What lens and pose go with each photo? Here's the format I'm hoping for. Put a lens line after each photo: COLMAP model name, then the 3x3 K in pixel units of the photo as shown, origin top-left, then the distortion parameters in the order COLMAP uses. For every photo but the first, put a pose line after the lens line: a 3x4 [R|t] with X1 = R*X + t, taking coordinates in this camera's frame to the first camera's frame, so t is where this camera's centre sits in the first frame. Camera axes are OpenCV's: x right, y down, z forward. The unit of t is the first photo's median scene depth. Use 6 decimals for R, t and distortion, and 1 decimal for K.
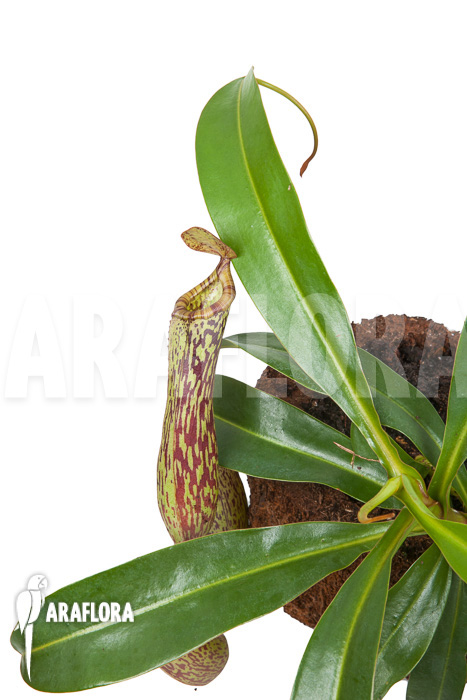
lens RADIAL K [[1313.3, 0, 232.1], [0, 1313.3, 351.9], [0, 0, 1]] dist [0.180097, 0.000000]
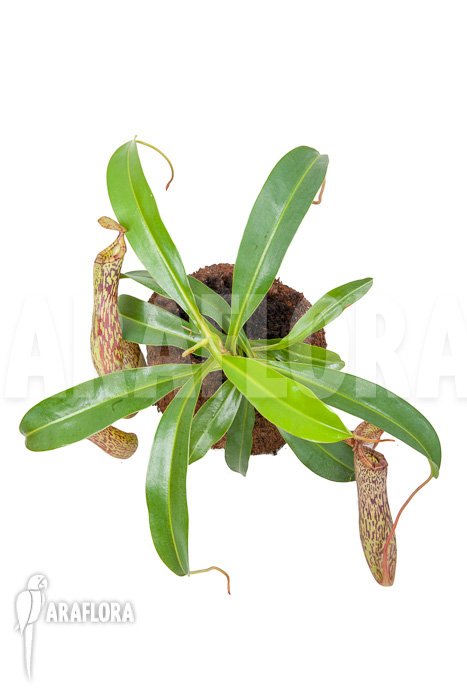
lens RADIAL K [[914.8, 0, 235.2], [0, 914.8, 347.2], [0, 0, 1]] dist [-0.003400, 0.000000]
pose [[0.999345, -0.028615, 0.022161, 0.129734], [0.028175, 0.999404, 0.019953, 0.077832], [-0.022719, -0.019316, 0.999555, -0.370528]]
